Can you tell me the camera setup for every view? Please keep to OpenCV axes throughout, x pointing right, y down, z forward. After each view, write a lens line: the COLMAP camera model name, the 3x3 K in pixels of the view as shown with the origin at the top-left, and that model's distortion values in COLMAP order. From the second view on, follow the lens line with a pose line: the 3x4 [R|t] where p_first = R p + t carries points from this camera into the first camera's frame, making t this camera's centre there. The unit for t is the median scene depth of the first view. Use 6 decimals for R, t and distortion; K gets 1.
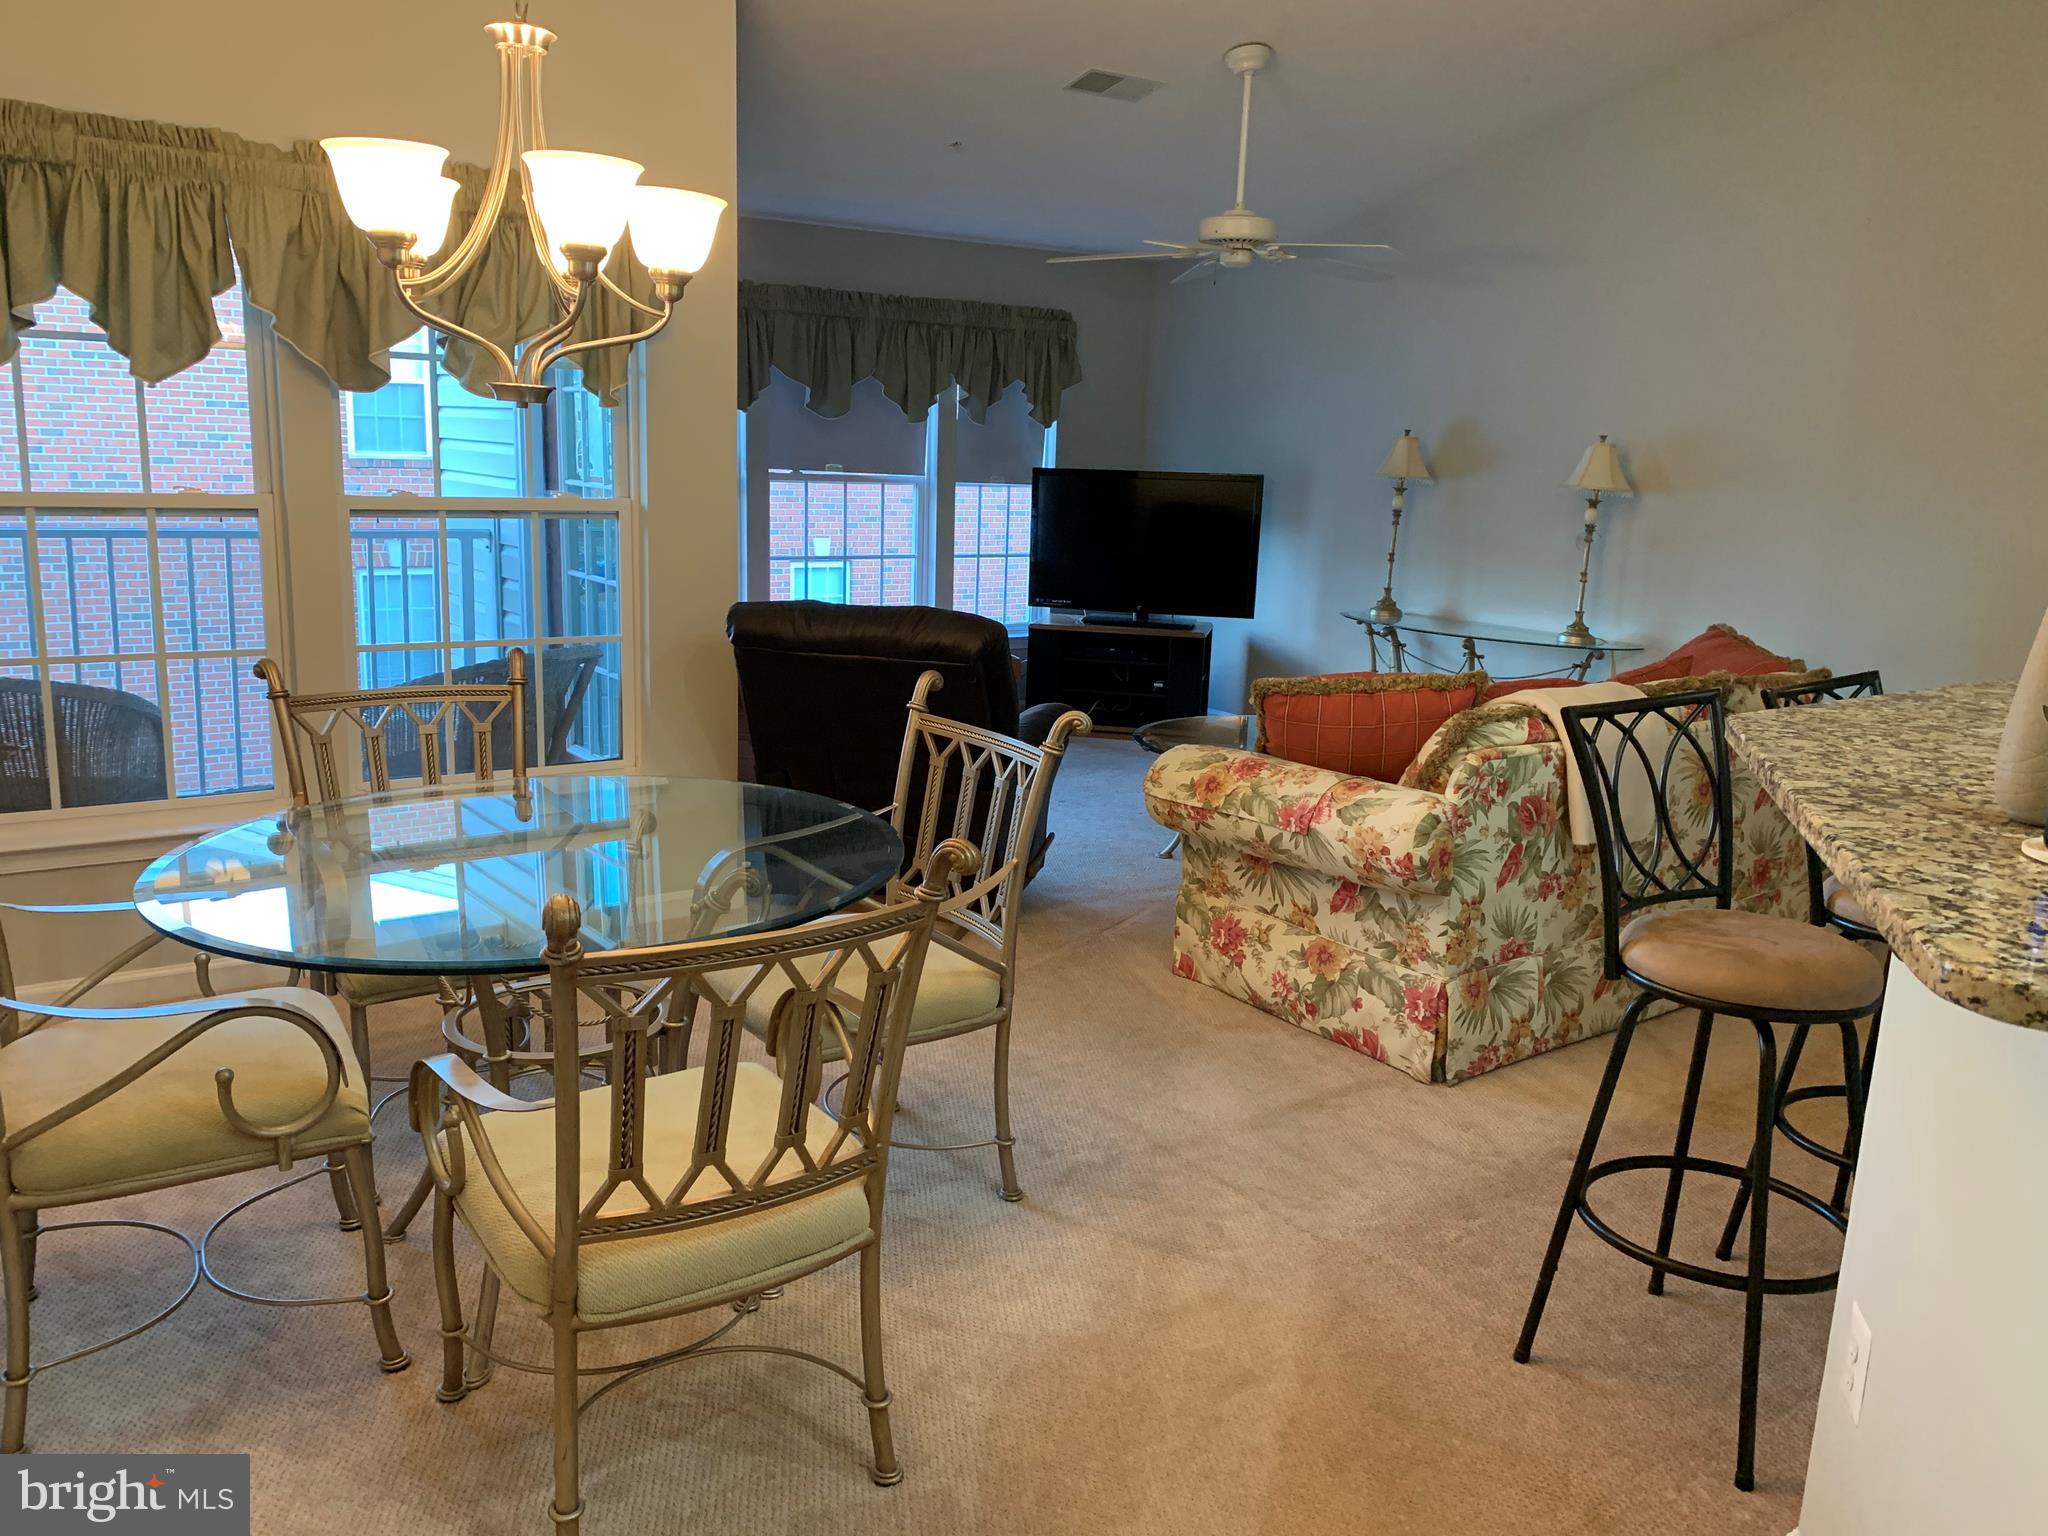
lens RADIAL K [[1545.7, 0, 1015.6], [0, 1545.7, 758.2], [0, 0, 1]] dist [0.044225, -0.055003]
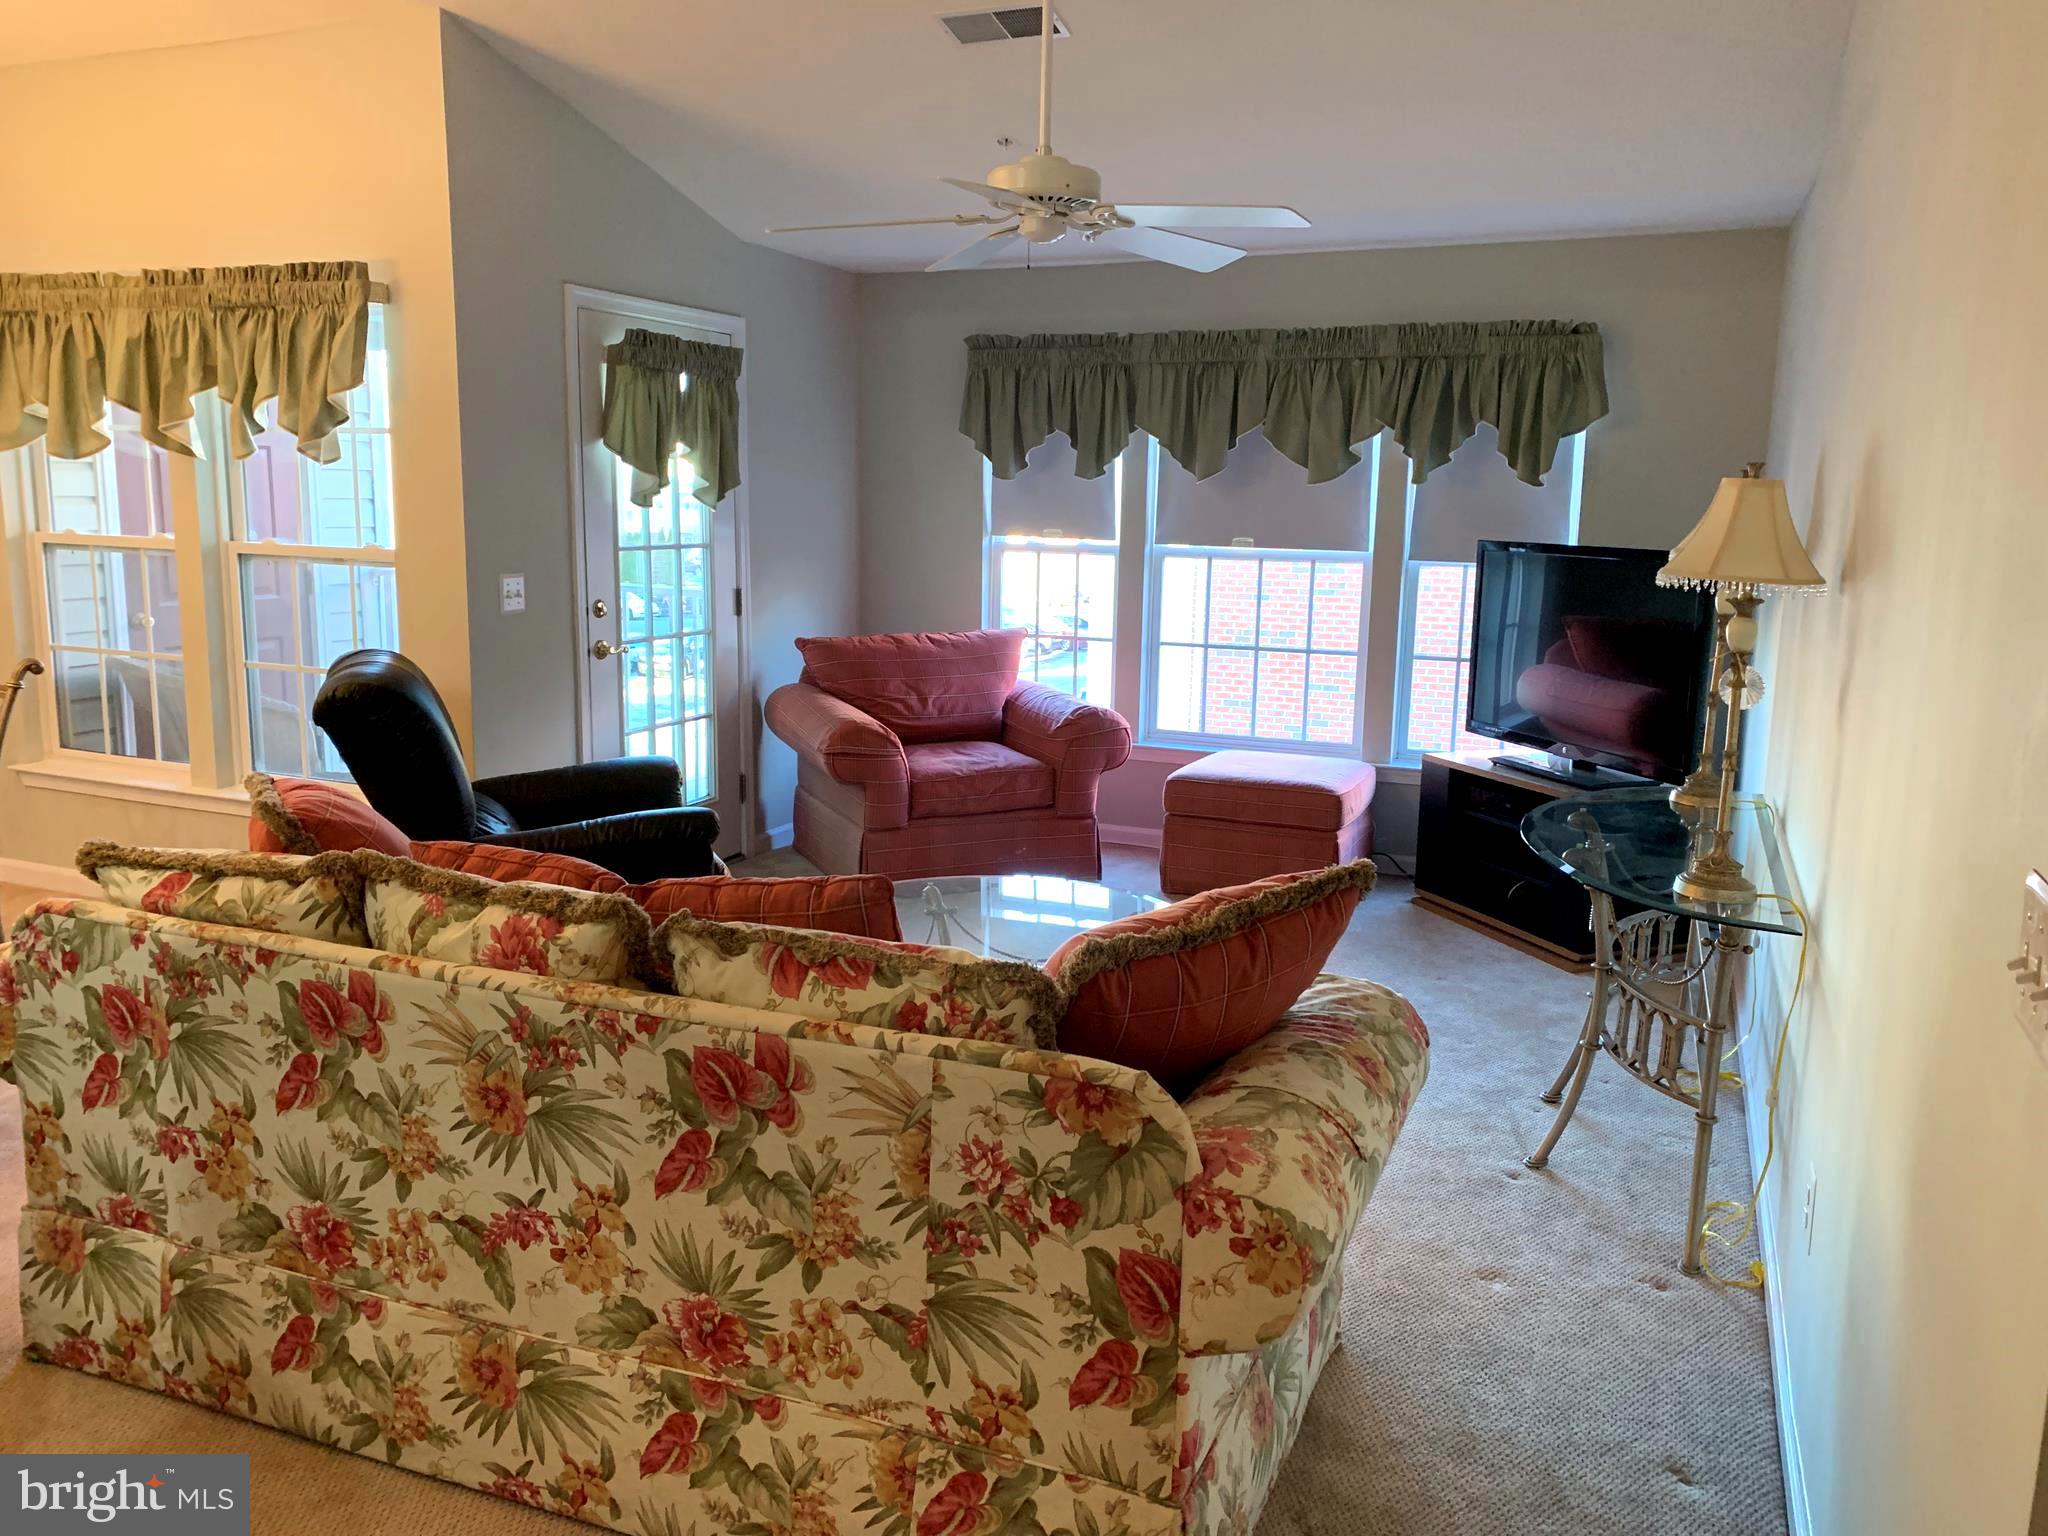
lens RADIAL K [[1545.7, 0, 1064.0], [0, 1545.7, 773.1], [0, 0, 1]] dist [0.044225, -0.055003]
pose [[0.538886, 0.124124, -0.833184, 1.094519], [-0.170997, 0.984610, 0.036086, -0.158866], [0.824840, 0.123026, 0.551818, 0.960171]]
